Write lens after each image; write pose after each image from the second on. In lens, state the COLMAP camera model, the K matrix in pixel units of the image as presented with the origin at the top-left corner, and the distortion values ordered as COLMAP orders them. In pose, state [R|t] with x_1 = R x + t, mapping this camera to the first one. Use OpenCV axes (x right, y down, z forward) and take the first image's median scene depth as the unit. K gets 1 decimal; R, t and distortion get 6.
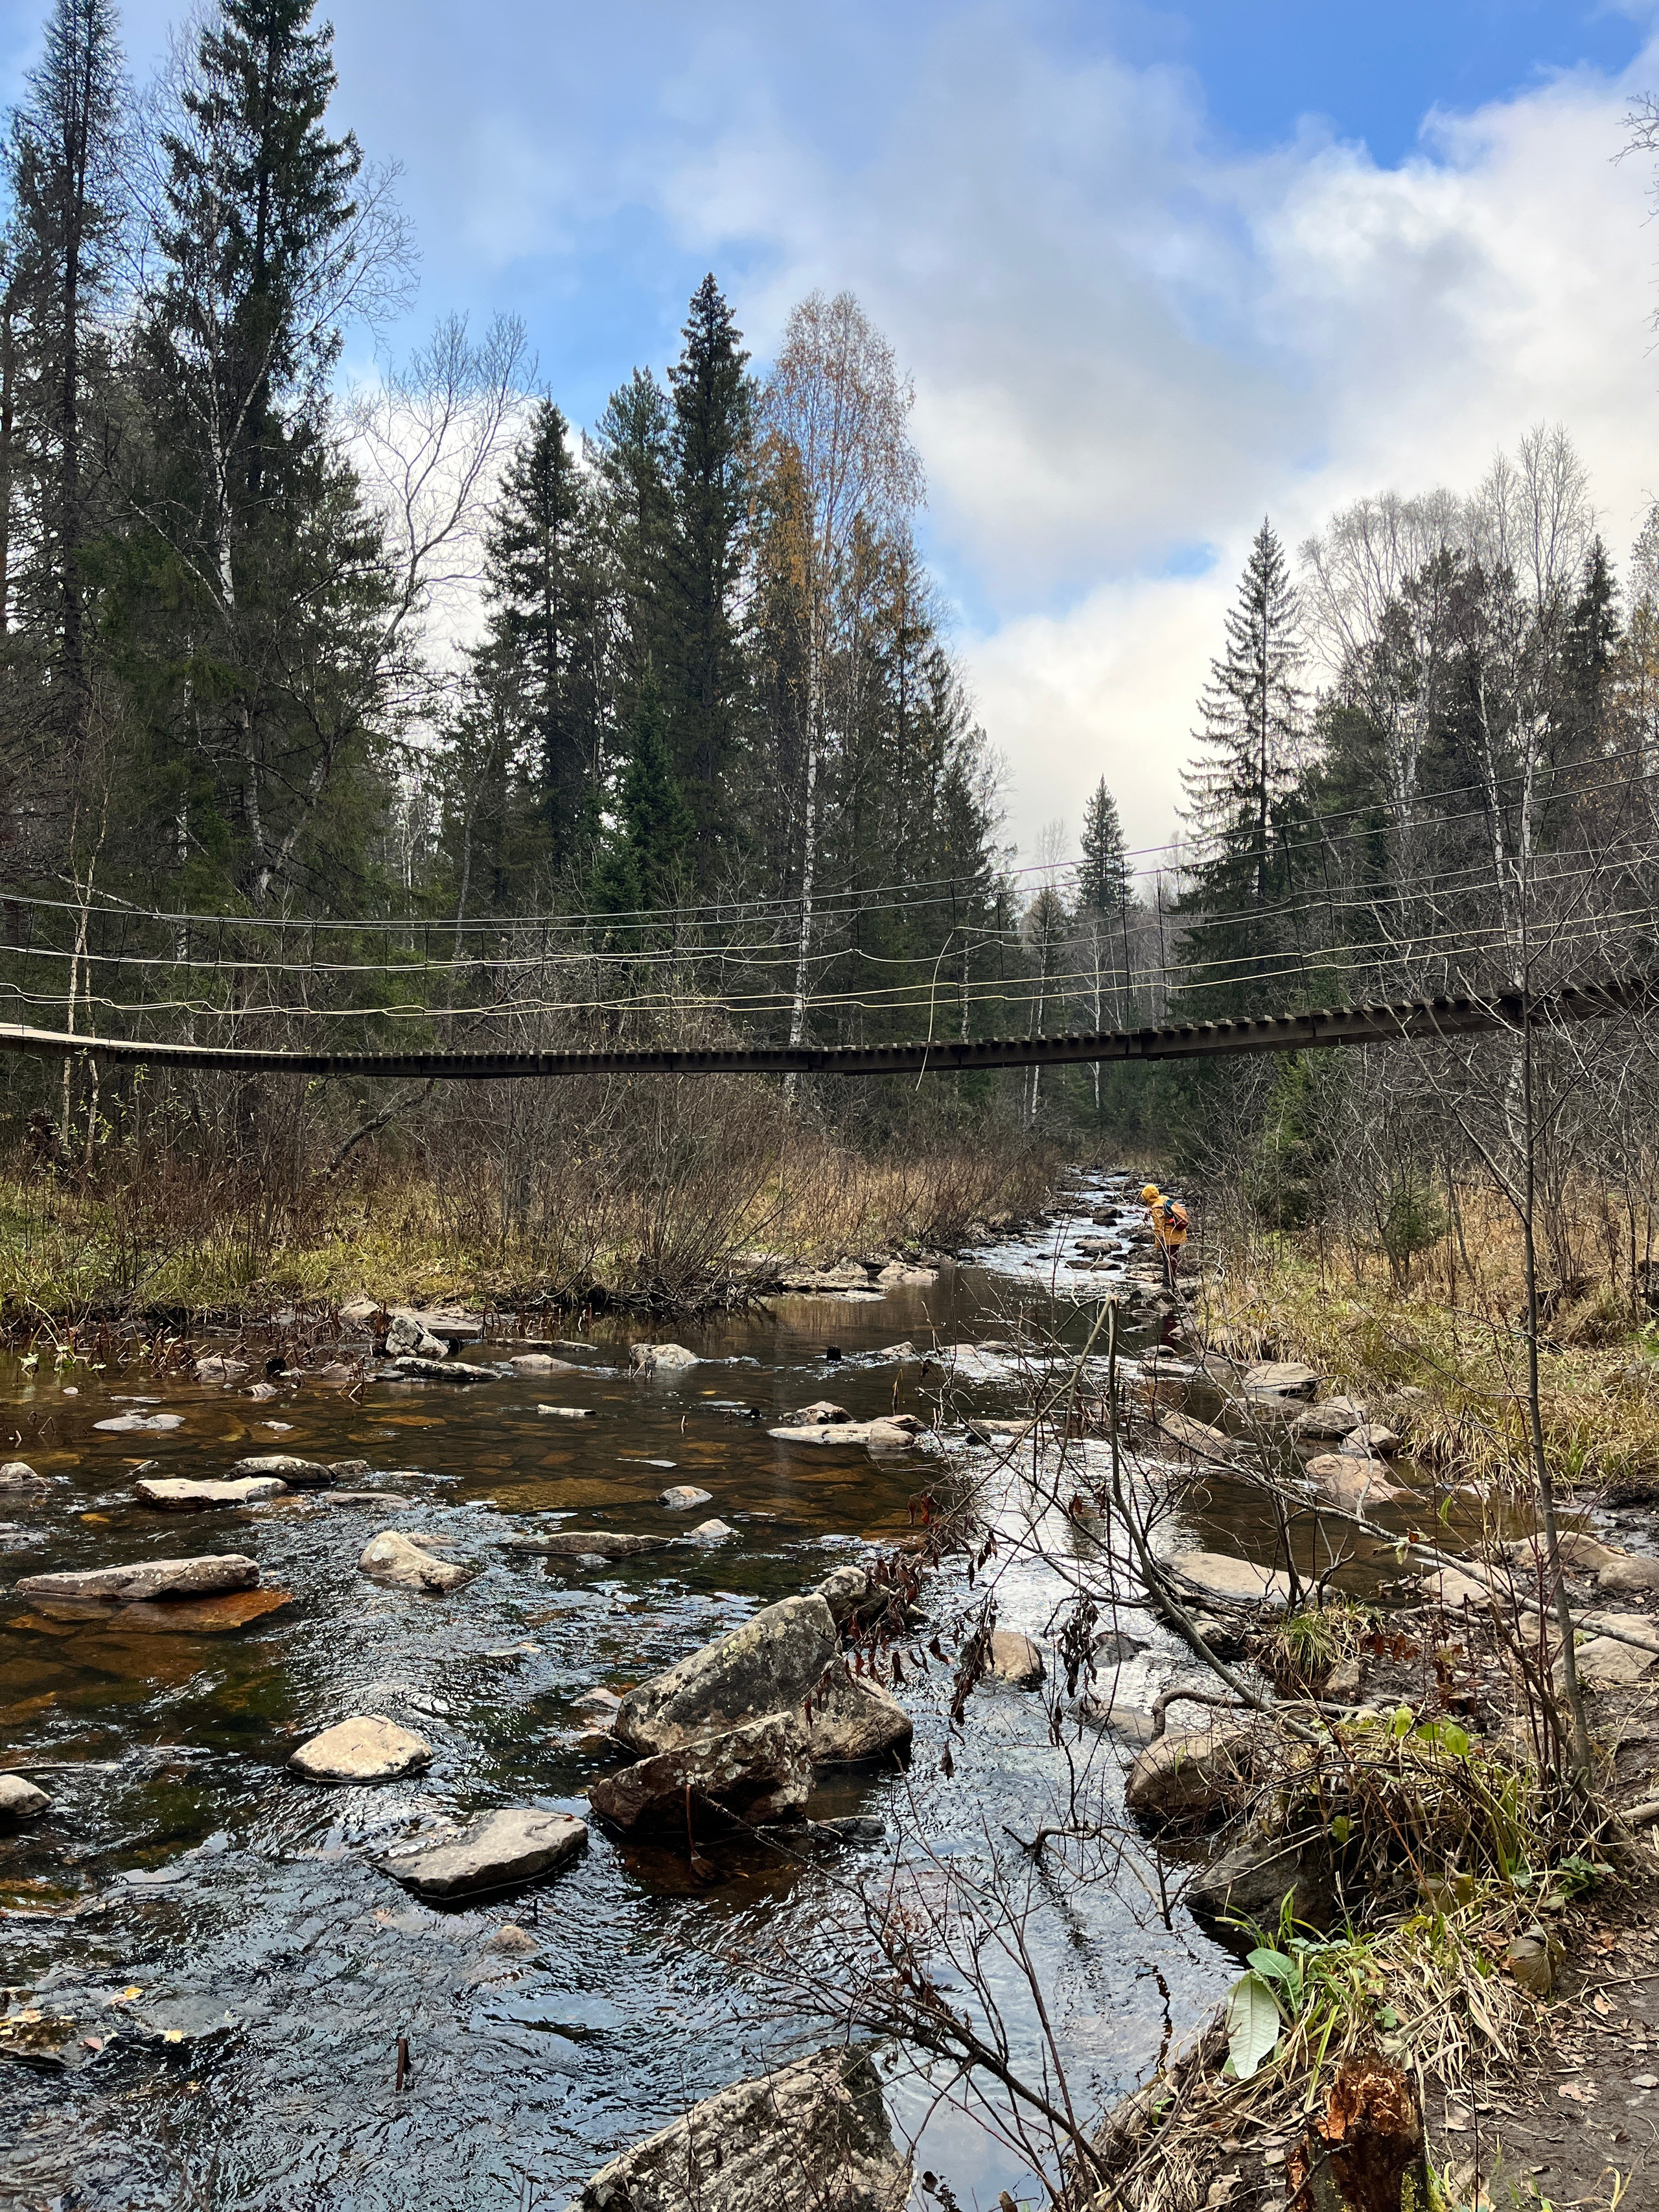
lens RADIAL K [[1709.4, 0, 824.8], [0, 1709.4, 1113.5], [0, 0, 1]] dist [0.001786, -0.017921]
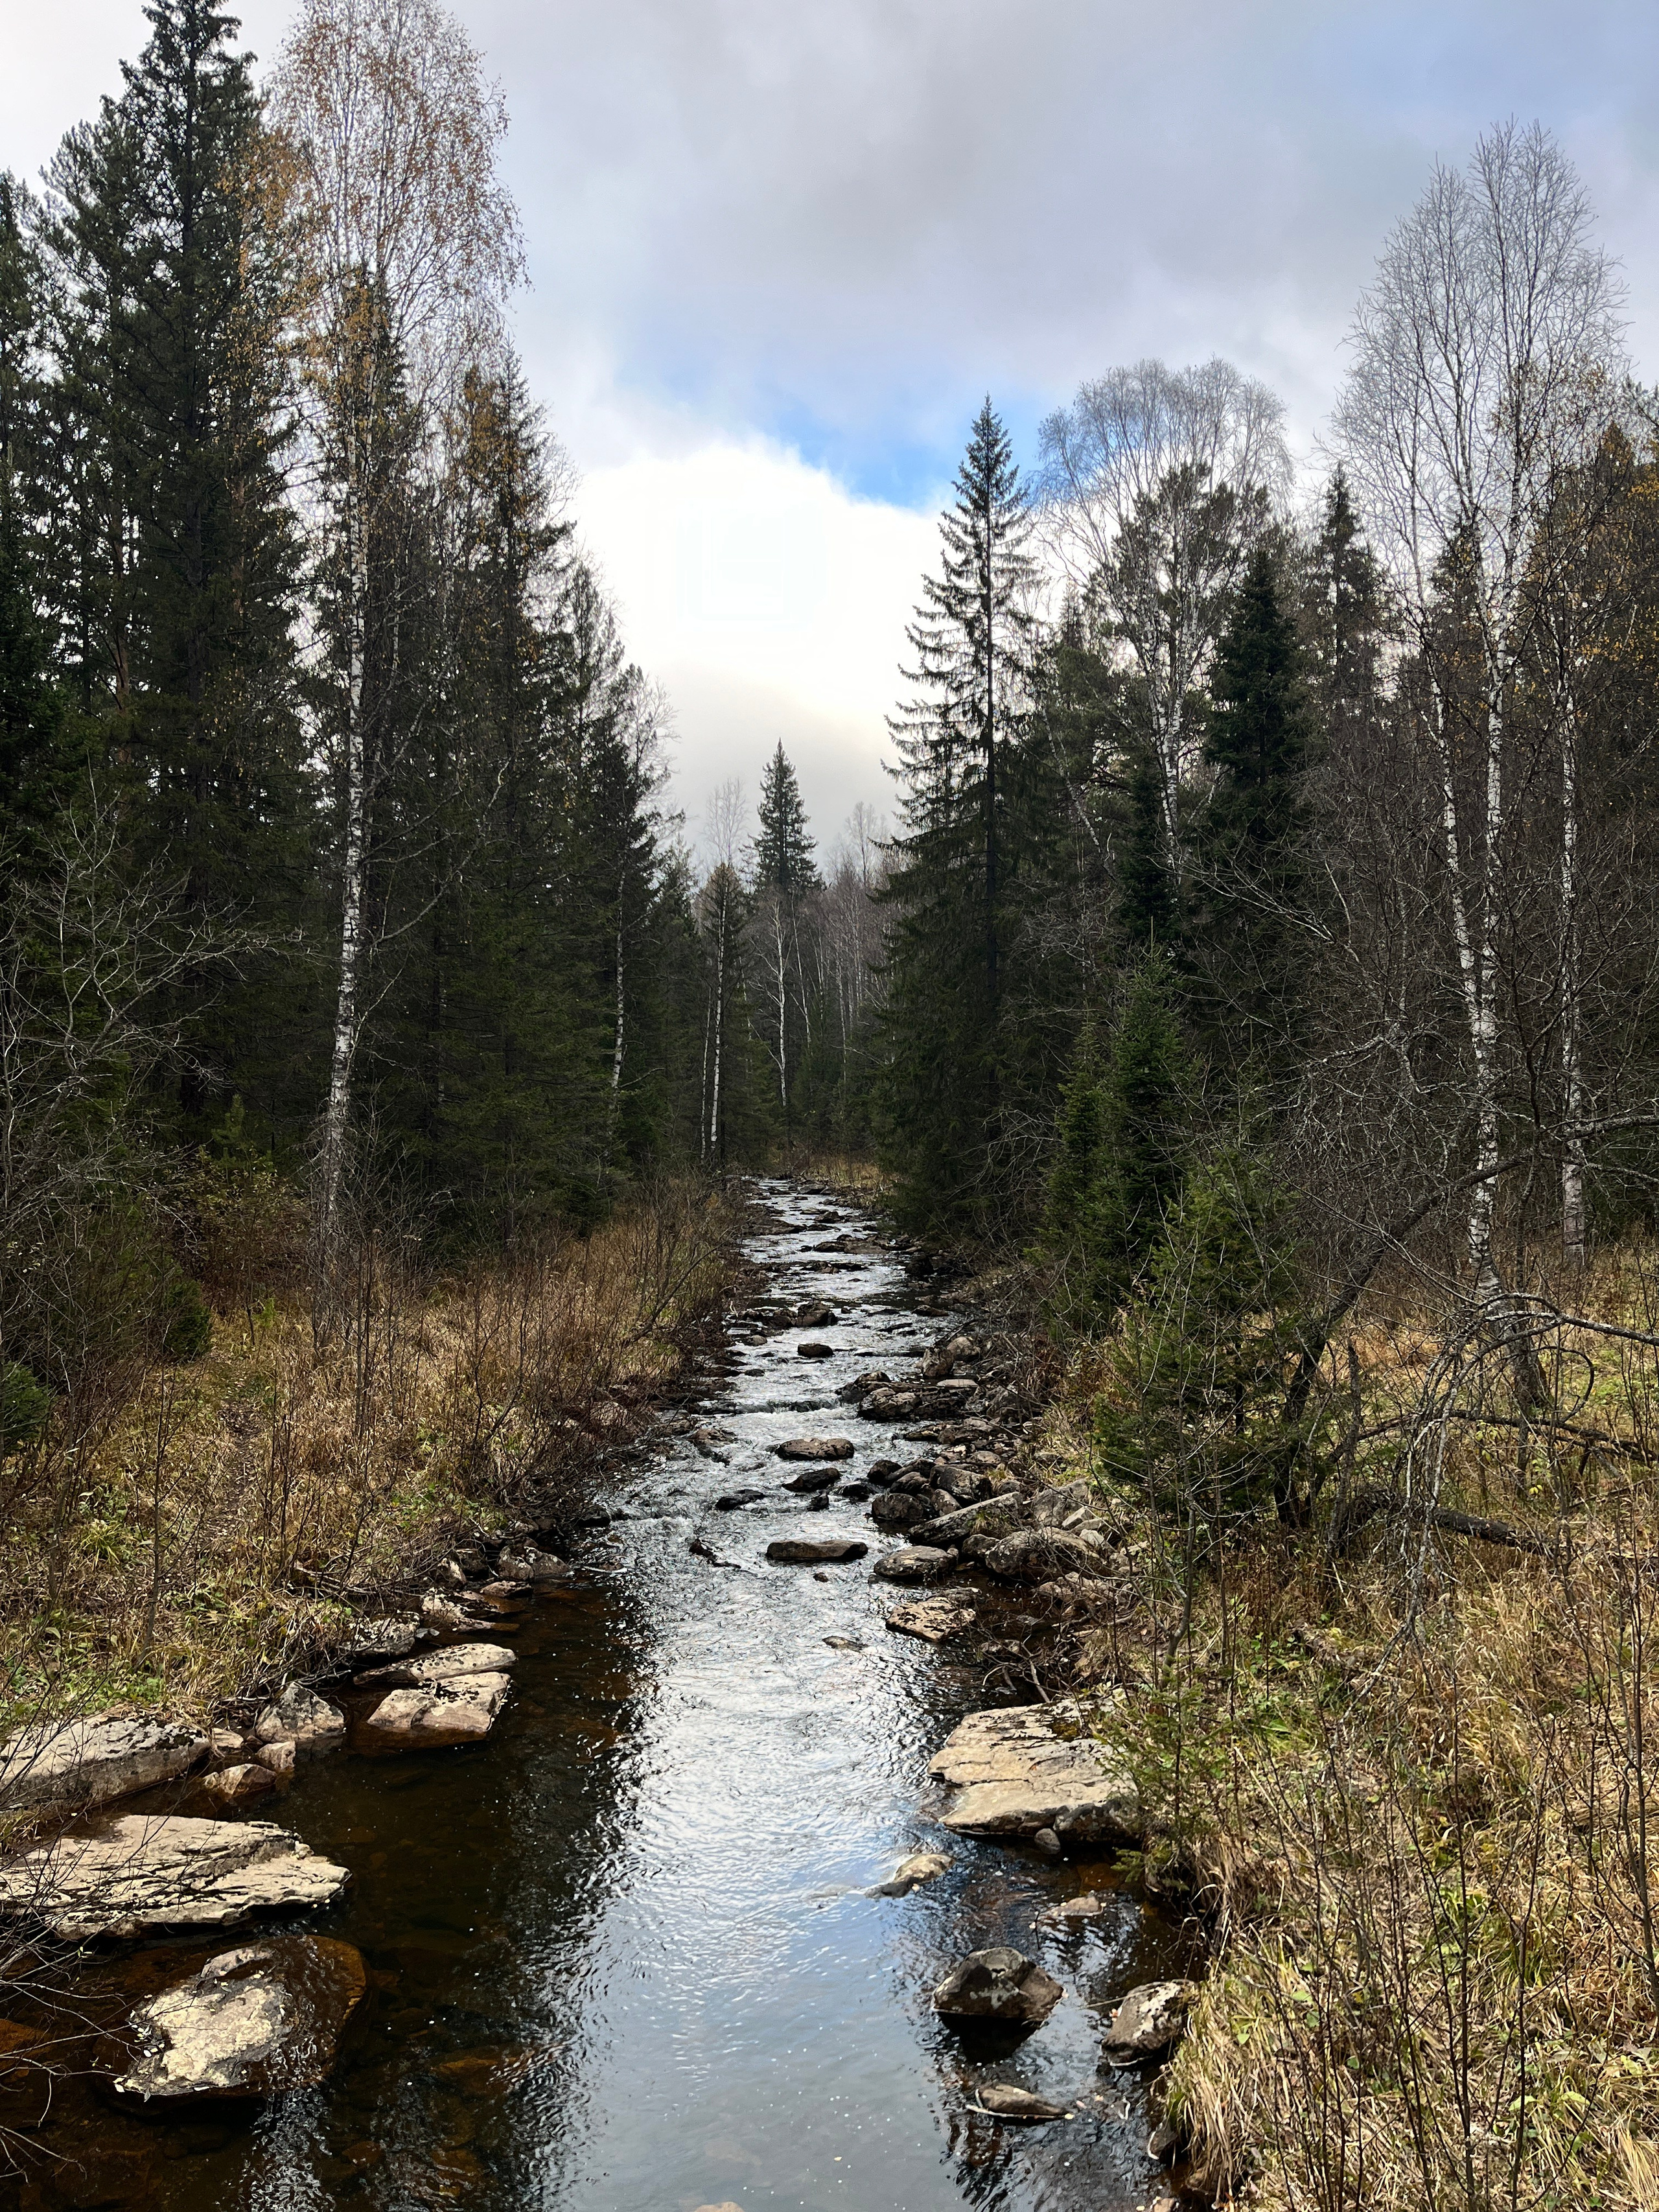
lens RADIAL K [[1709.4, 0, 835.1], [0, 1709.4, 1103.2], [0, 0, 1]] dist [0.001786, -0.017921]
pose [[0.981361, -0.022195, 0.190888, 0.030472], [0.020431, 0.999728, 0.011202, -0.032242], [-0.191085, -0.007093, 0.981548, 0.233504]]
